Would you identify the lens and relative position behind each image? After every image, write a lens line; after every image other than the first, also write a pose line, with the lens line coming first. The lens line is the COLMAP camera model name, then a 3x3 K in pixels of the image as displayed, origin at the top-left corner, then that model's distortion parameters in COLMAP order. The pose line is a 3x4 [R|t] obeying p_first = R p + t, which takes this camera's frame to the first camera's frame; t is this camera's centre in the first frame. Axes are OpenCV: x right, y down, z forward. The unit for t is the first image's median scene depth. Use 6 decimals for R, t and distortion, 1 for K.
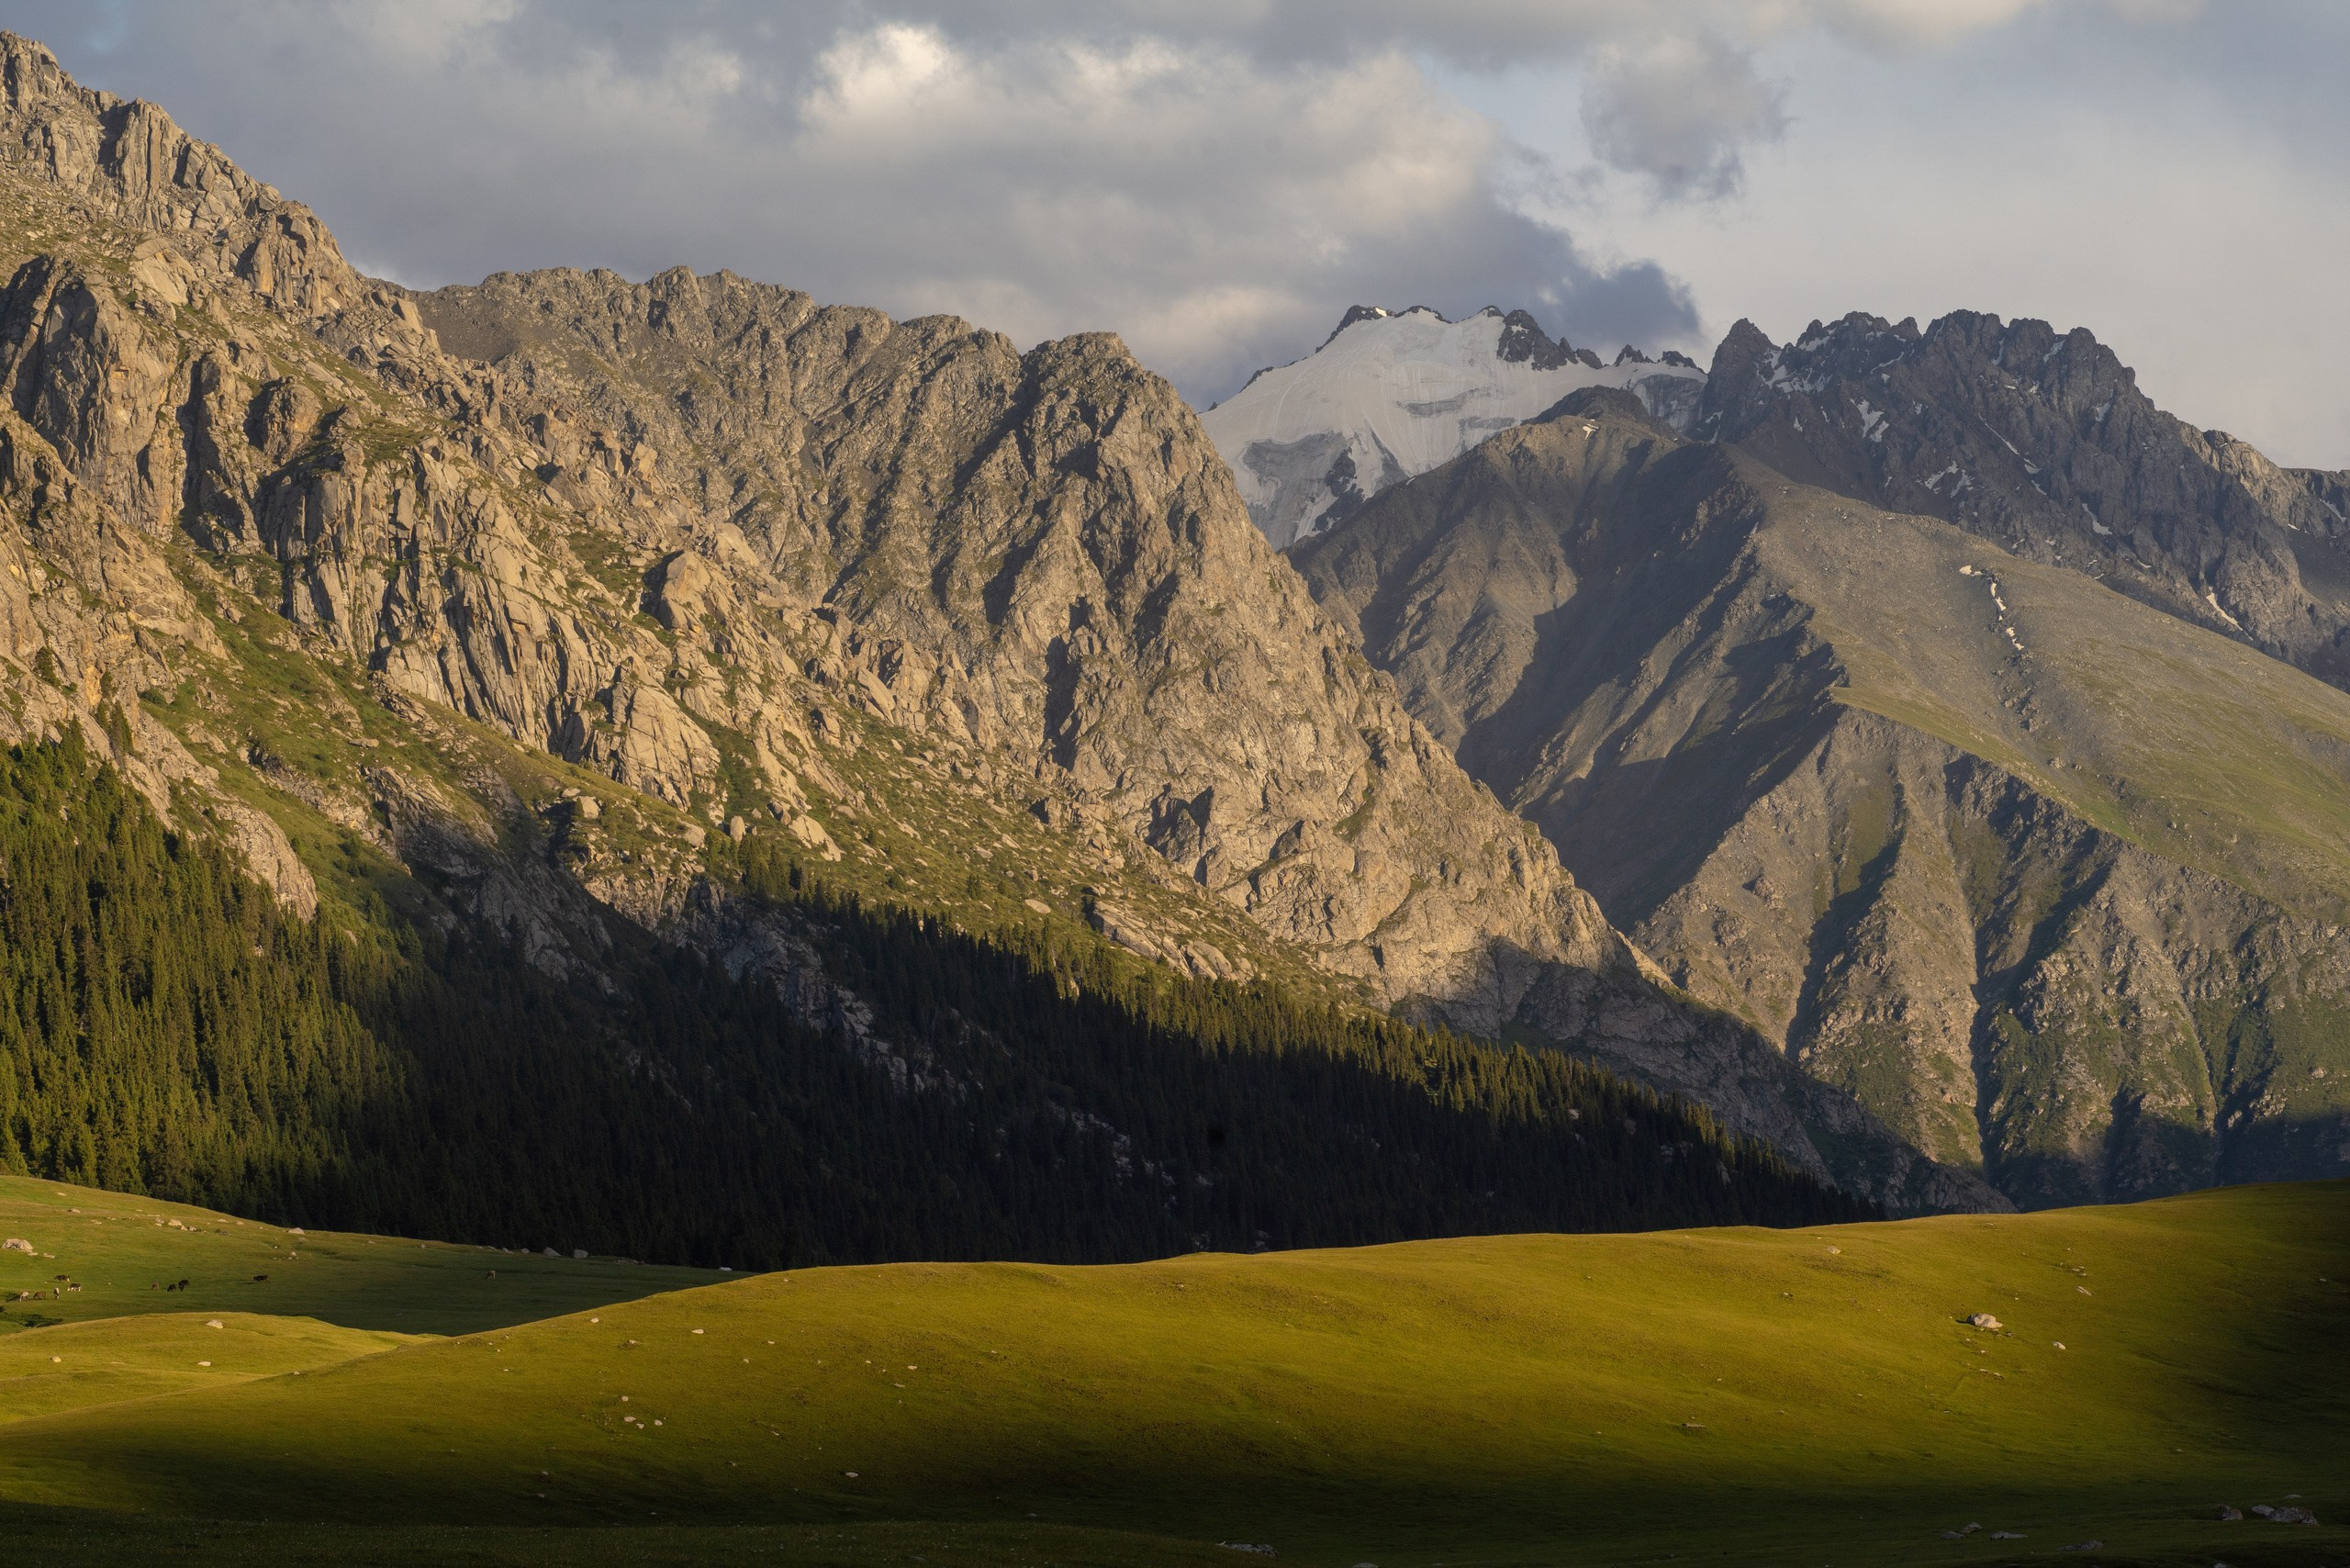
lens RADIAL K [[9814.4, 0, 1175.5], [0, 9814.4, 784.8], [0, 0, 1]] dist [0.750016, 0.000000]
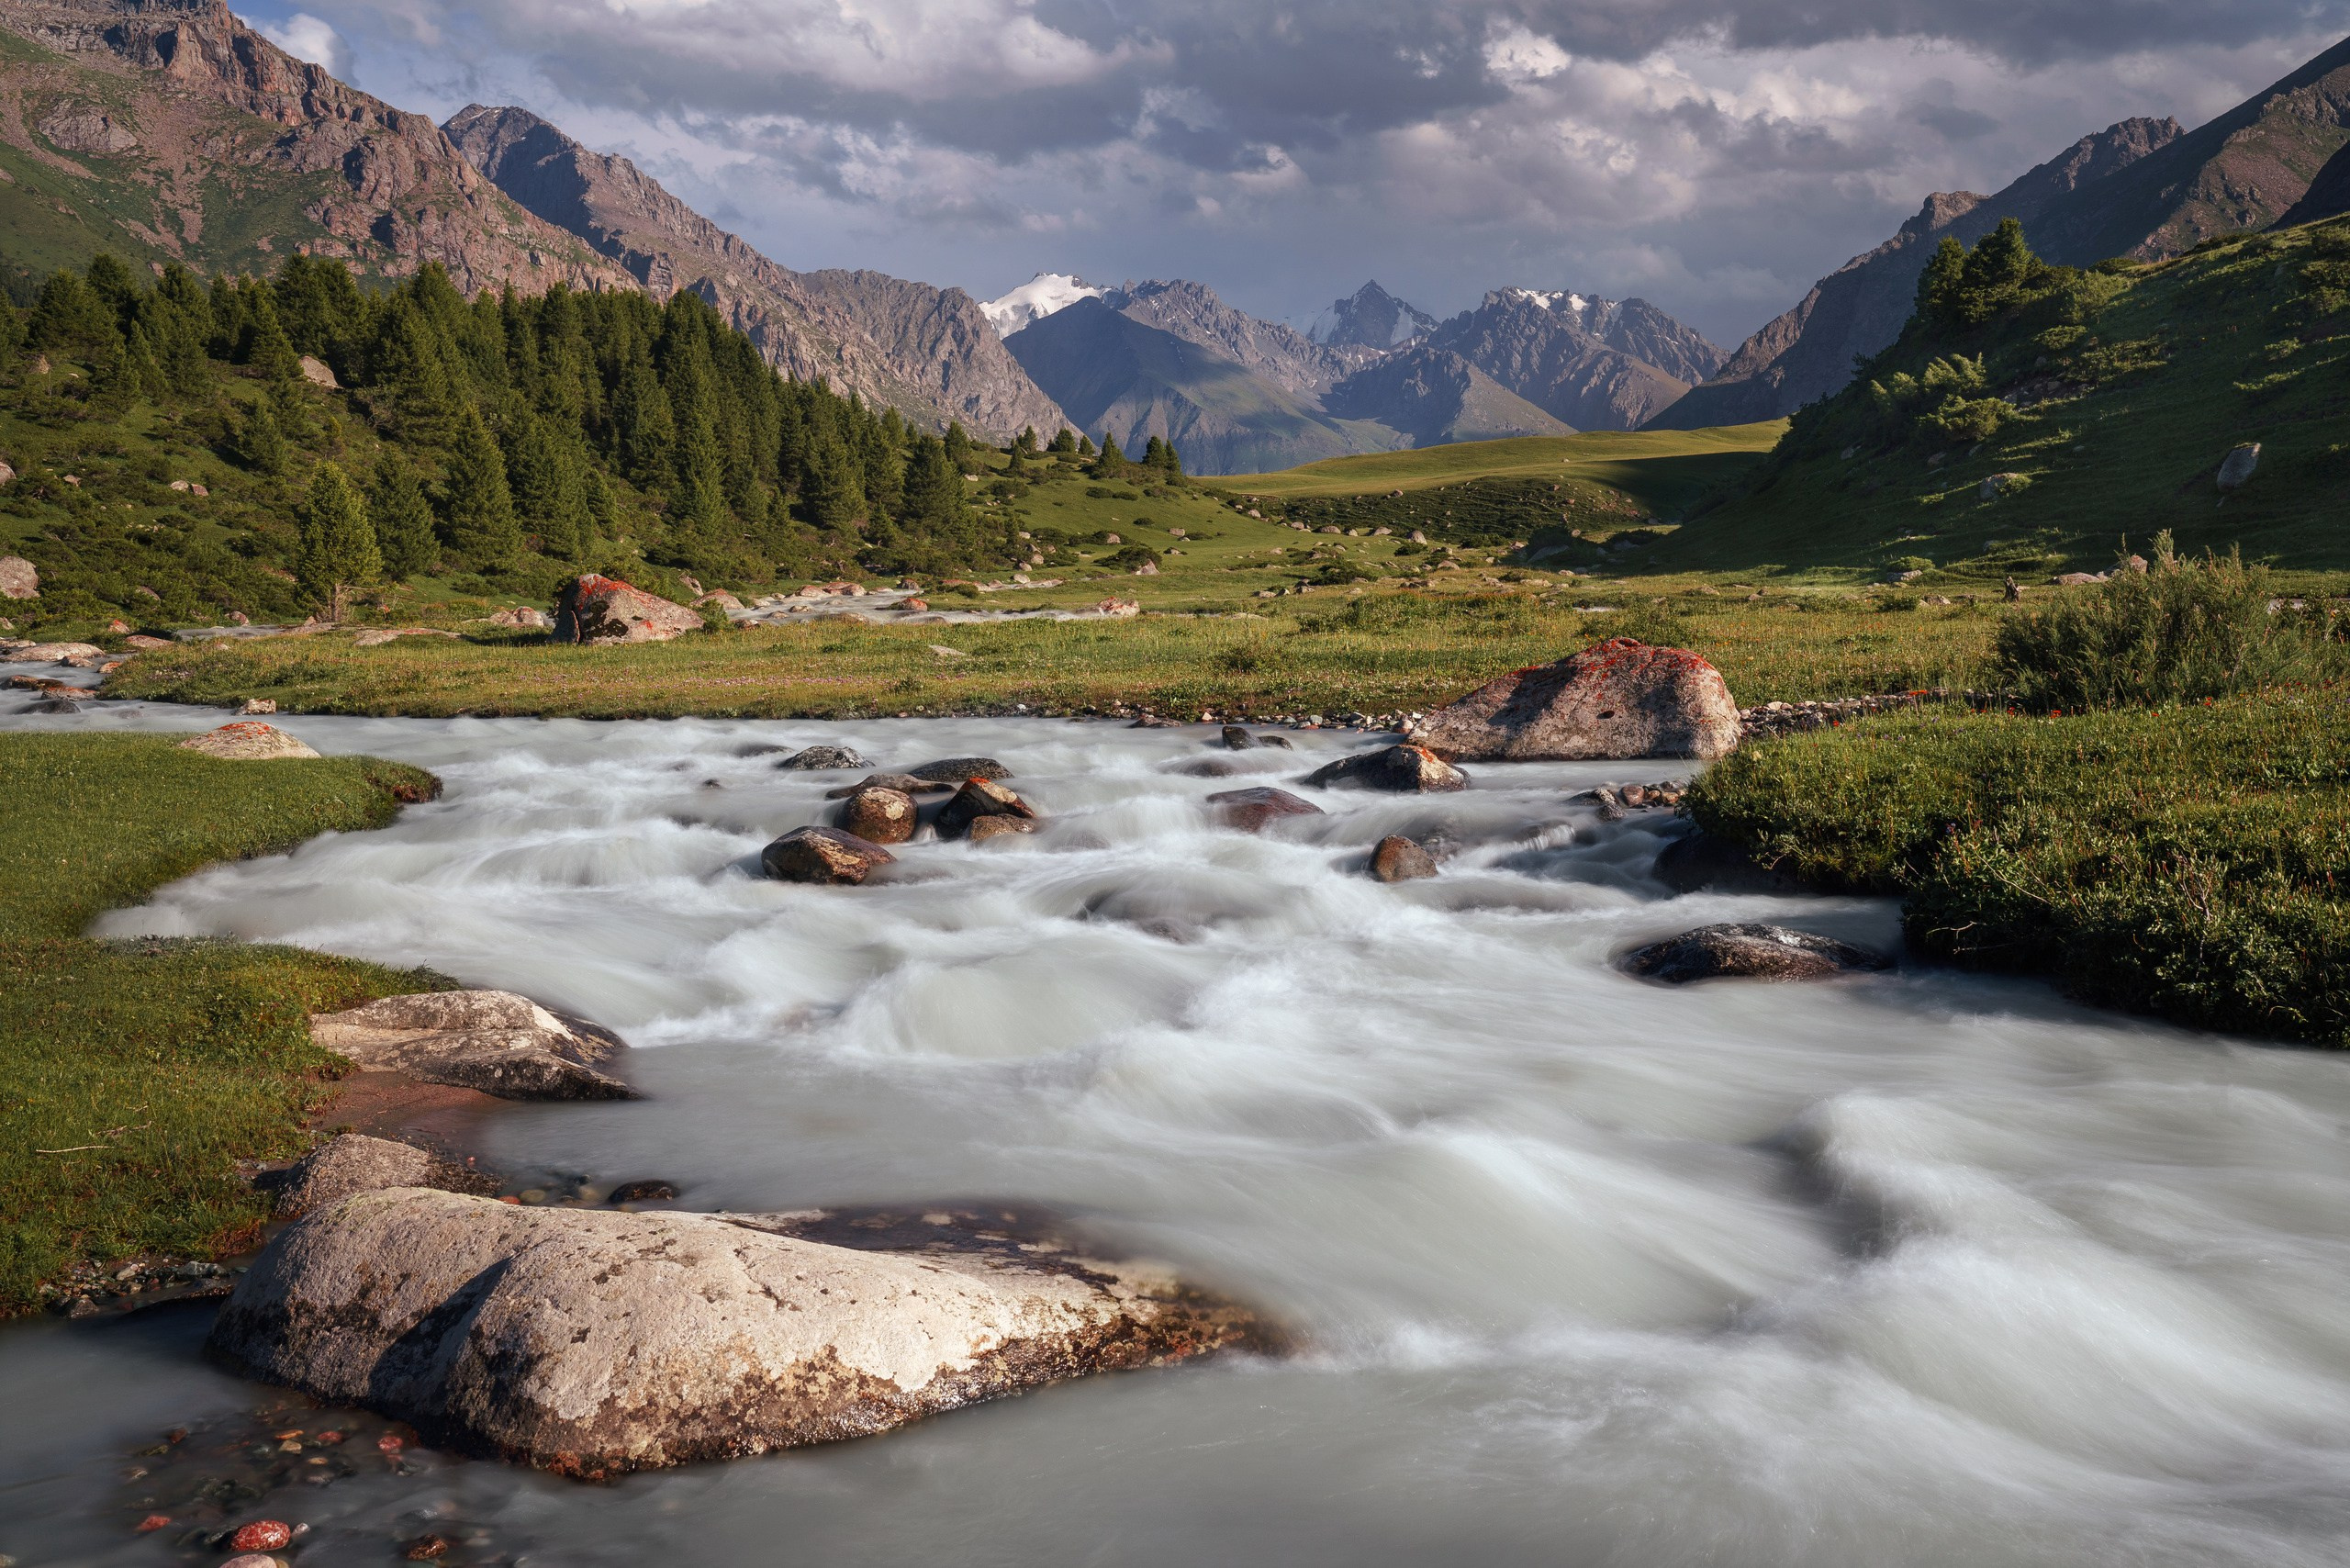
lens RADIAL K [[2792.1, 0, 1174.1], [0, 2792.1, 783.7], [0, 0, 1]] dist [-0.008052, 0.000000]
pose [[0.999571, 0.016006, 0.024543, 0.062568], [-0.019527, 0.988383, 0.150724, -0.017446], [-0.021846, -0.151139, 0.988271, -0.257842]]
